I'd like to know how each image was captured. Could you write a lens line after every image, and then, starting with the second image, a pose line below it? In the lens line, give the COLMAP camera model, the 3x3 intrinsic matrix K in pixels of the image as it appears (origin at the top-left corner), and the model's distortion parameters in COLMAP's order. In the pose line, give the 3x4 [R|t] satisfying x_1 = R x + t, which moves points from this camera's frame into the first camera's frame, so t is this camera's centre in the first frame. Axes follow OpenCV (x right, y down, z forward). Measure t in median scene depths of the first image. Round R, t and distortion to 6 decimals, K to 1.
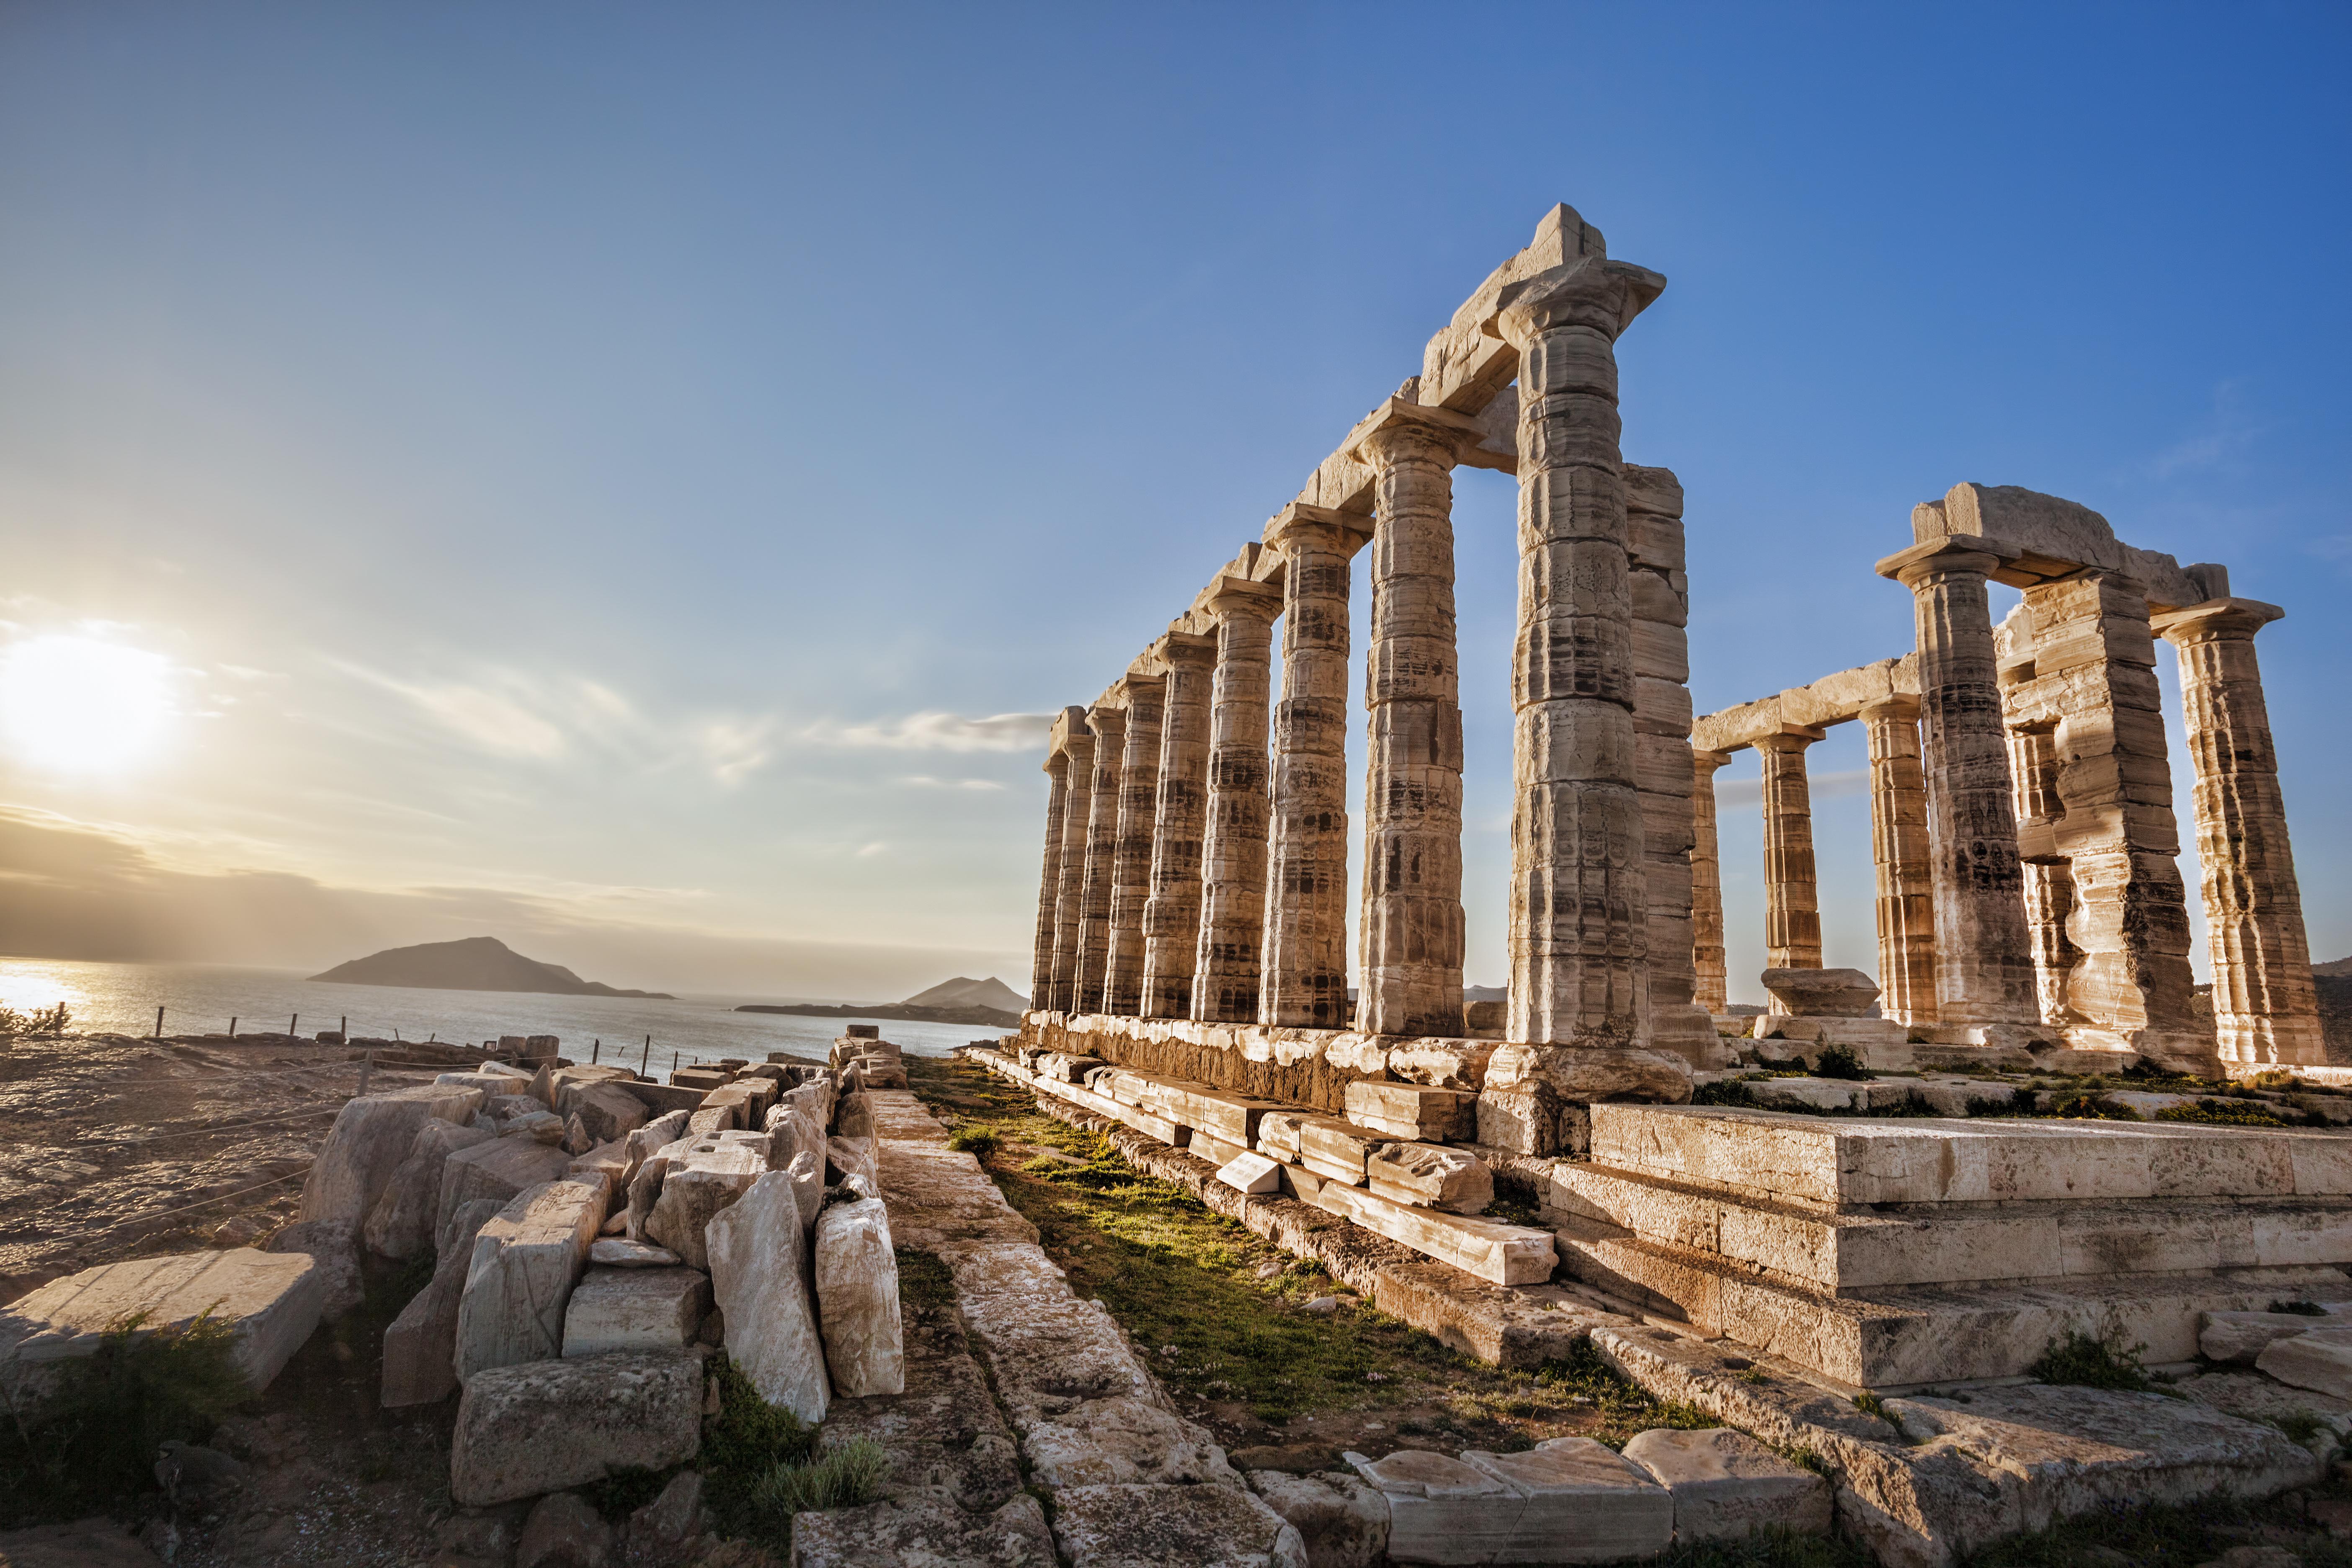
lens RADIAL K [[1130.0, 0, 1176.0], [0, 1130.0, 784.0], [0, 0, 1]] dist [-0.072815, 0.030779]
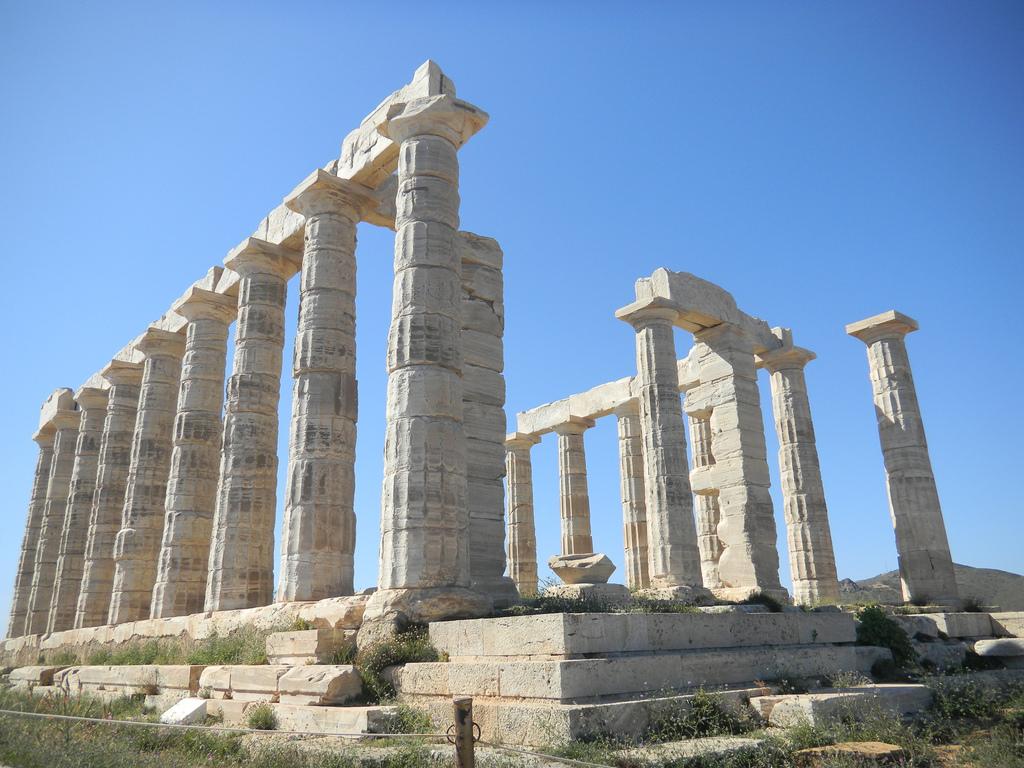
lens RADIAL K [[838.5, 0, 517.2], [0, 838.5, 399.8], [0, 0, 1]] dist [-0.005159, -0.000739]
pose [[0.917927, 0.045958, 0.394079, 0.011074], [-0.004223, 0.994344, -0.106126, 0.070499], [-0.396727, 0.095751, 0.912929, -0.084655]]
